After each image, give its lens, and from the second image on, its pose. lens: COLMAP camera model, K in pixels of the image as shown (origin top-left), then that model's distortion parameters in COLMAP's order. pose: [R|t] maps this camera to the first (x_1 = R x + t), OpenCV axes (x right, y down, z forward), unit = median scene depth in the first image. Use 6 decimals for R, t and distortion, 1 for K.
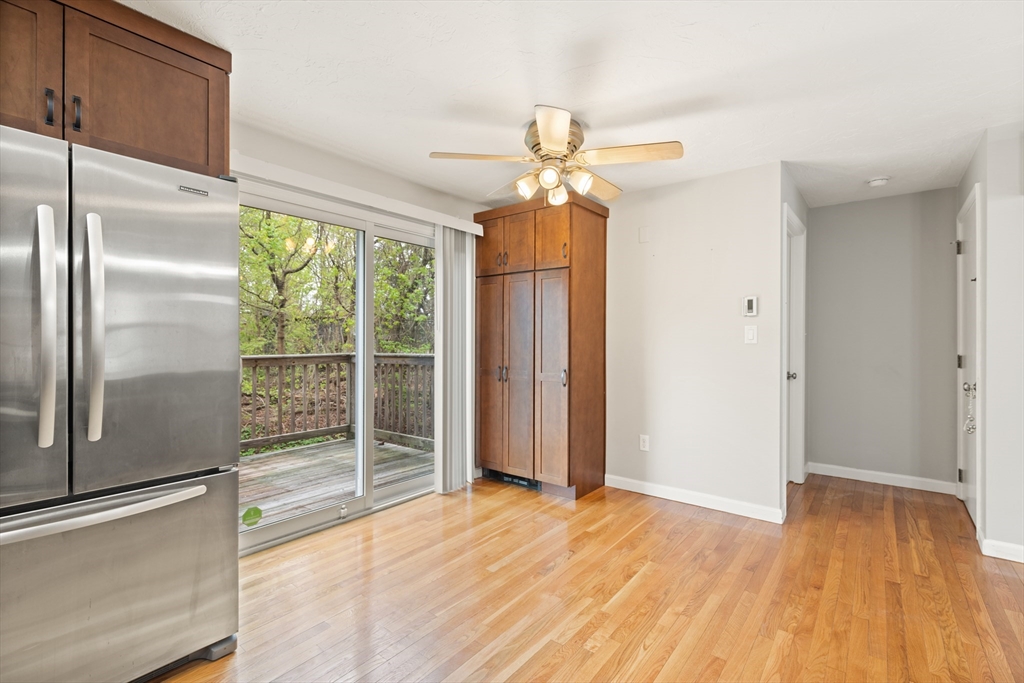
lens RADIAL K [[459.1, 0, 519.2], [0, 459.1, 341.8], [0, 0, 1]] dist [0.003902, -0.000045]
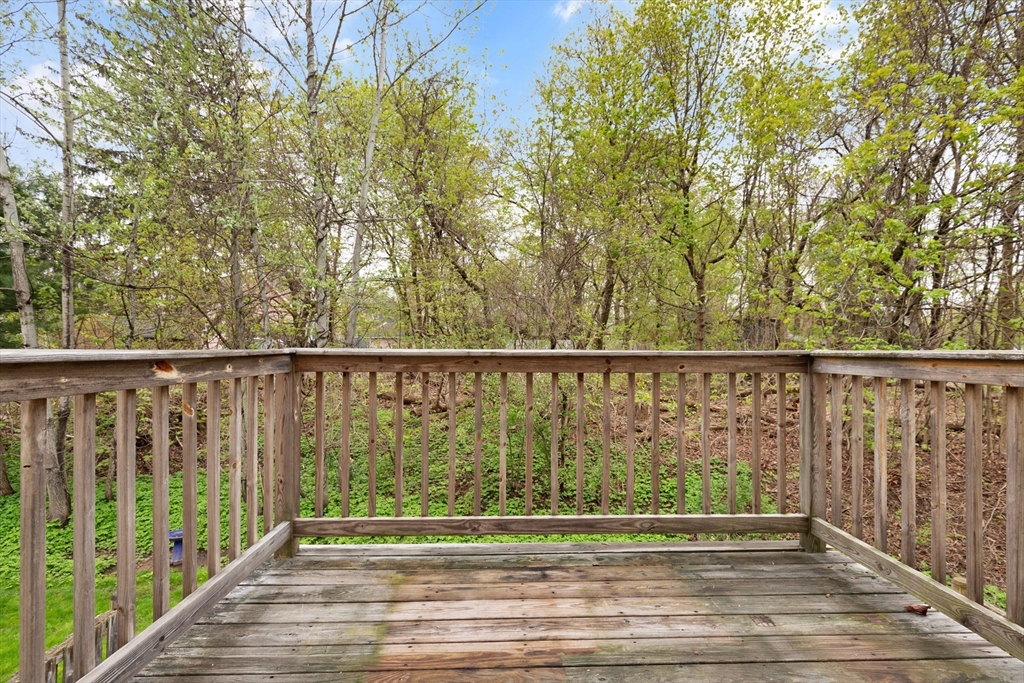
lens RADIAL K [[456.1, 0, 515.7], [0, 456.1, 344.7], [0, 0, 1]] dist [0.002447, 0.000003]
pose [[0.638877, -0.000381, -0.769309, -0.342453], [-0.005218, 0.999975, -0.004828, 0.036882], [0.769291, 0.007098, 0.638859, 0.816805]]
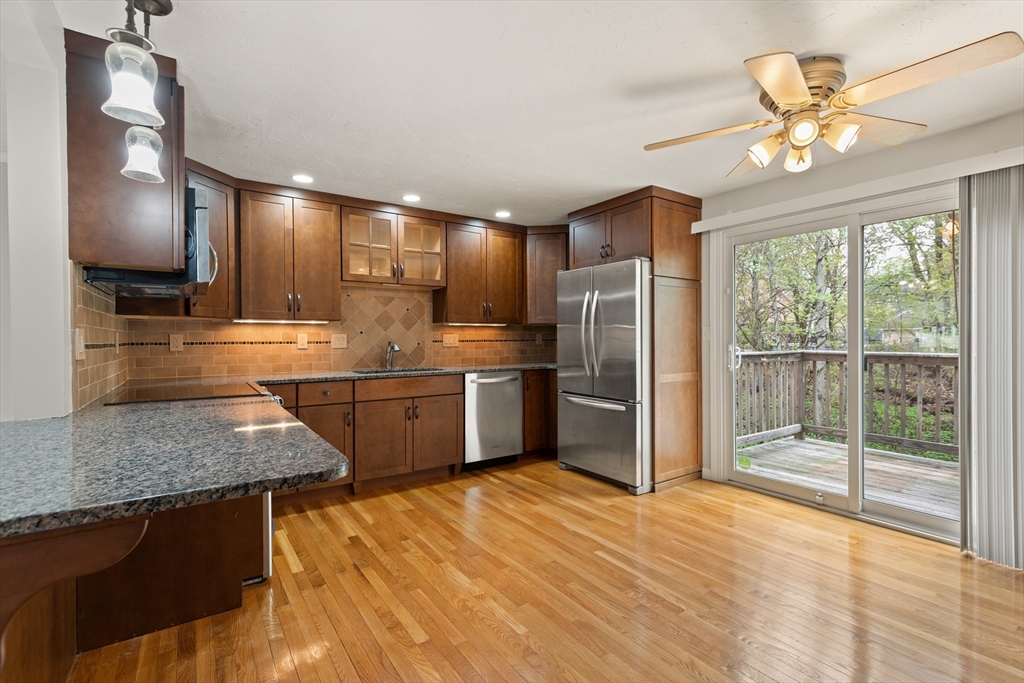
lens RADIAL K [[466.8, 0, 522.7], [0, 466.8, 340.3], [0, 0, 1]] dist [0.007056, -0.000098]
pose [[-0.281298, 0.007588, -0.959590, 0.705708], [0.001170, 0.999971, 0.007564, -0.005633], [0.959620, 0.001005, -0.281299, 0.535070]]
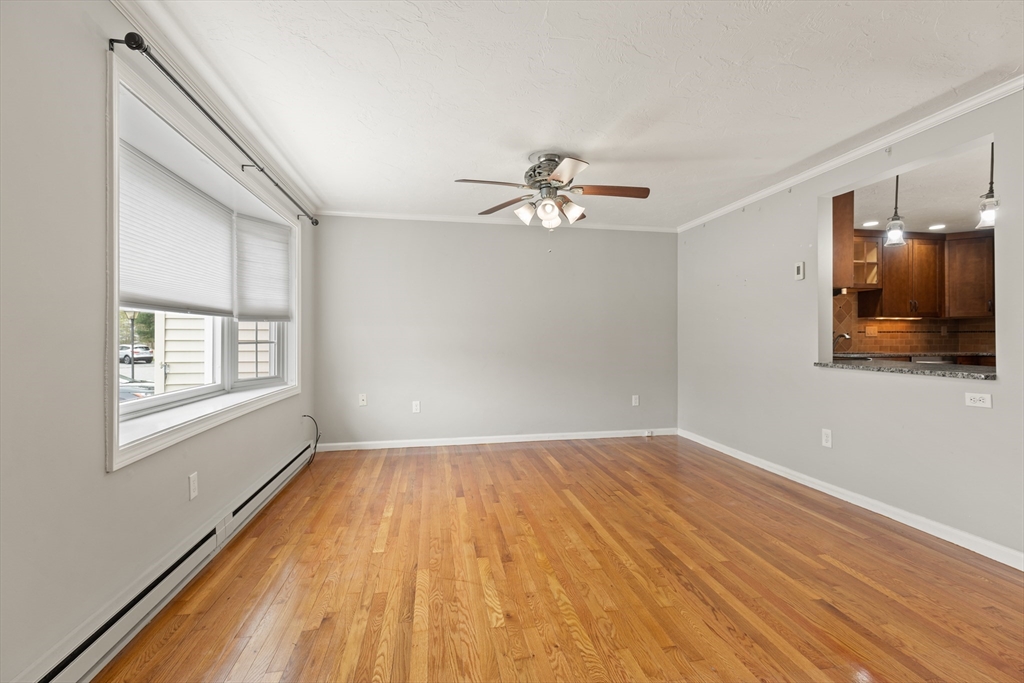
lens RADIAL K [[464.0, 0, 522.2], [0, 464.0, 336.8], [0, 0, 1]] dist [0.002869, 0.000055]
pose [[-0.653003, 0.002364, -0.757352, 1.523768], [-0.000842, 0.999992, 0.003848, 0.018069], [0.757355, 0.003150, -0.652996, 0.110842]]
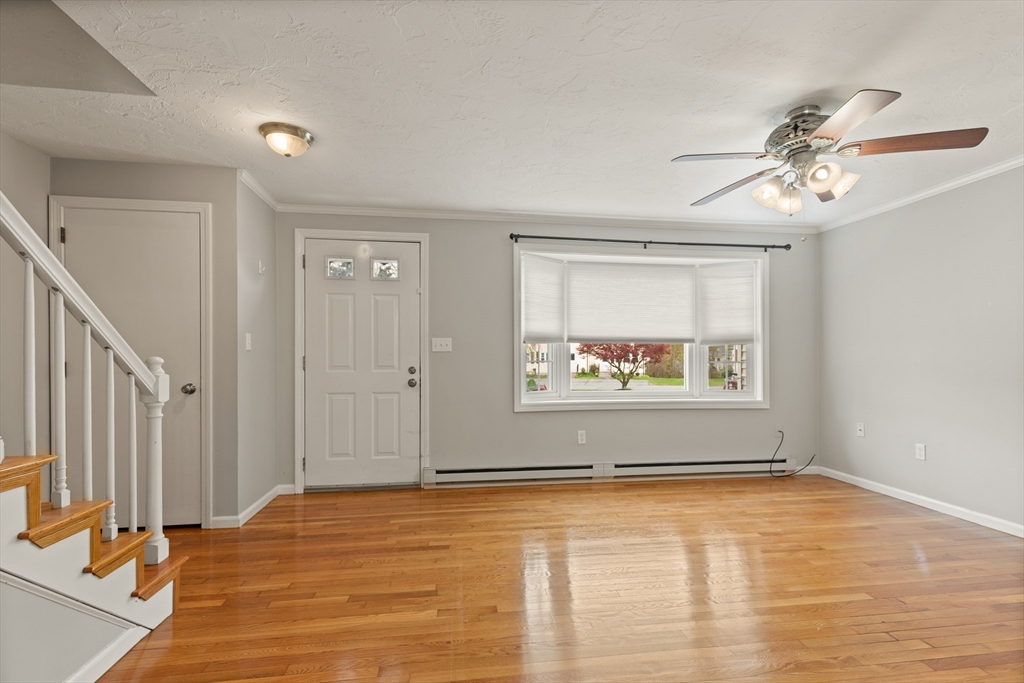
lens RADIAL K [[464.6, 0, 515.9], [0, 464.6, 358.0], [0, 0, 1]] dist [0.002858, 0.000128]
pose [[-0.721183, 0.002008, 0.692741, 0.656882], [0.005183, 0.999983, 0.002497, 0.018698], [-0.692725, 0.005391, -0.721182, 0.316689]]
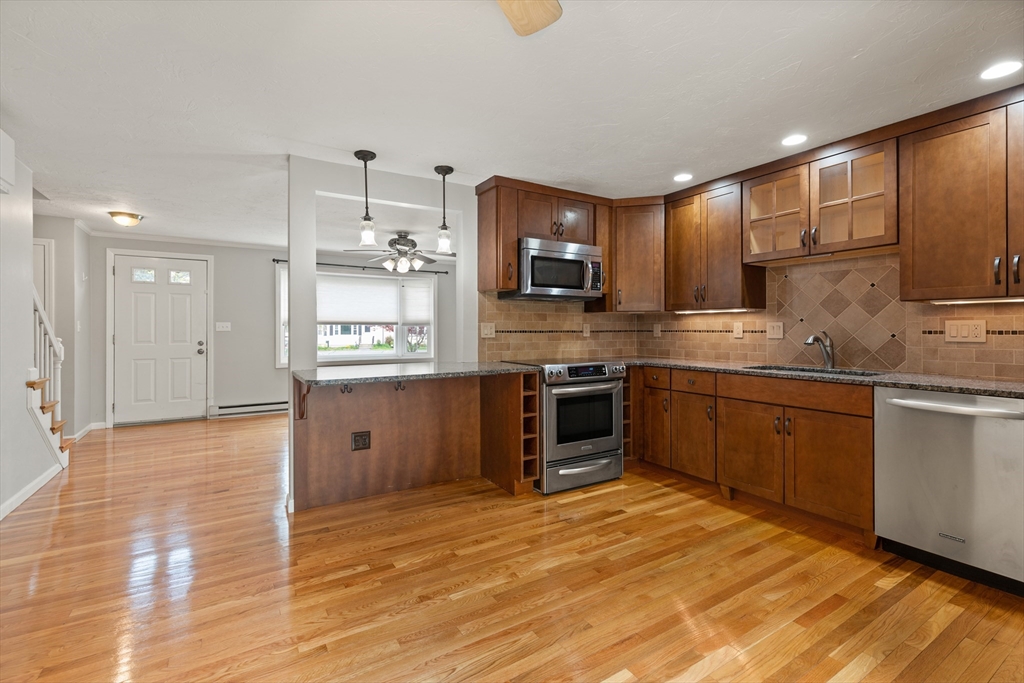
lens RADIAL K [[463.6, 0, 517.2], [0, 463.6, 327.0], [0, 0, 1]] dist [0.004618, -0.000106]
pose [[-0.940032, 0.004113, 0.341062, -0.077653], [0.004302, 0.999991, -0.000202, -0.004955], [-0.341060, 0.001278, -0.940041, 0.900511]]
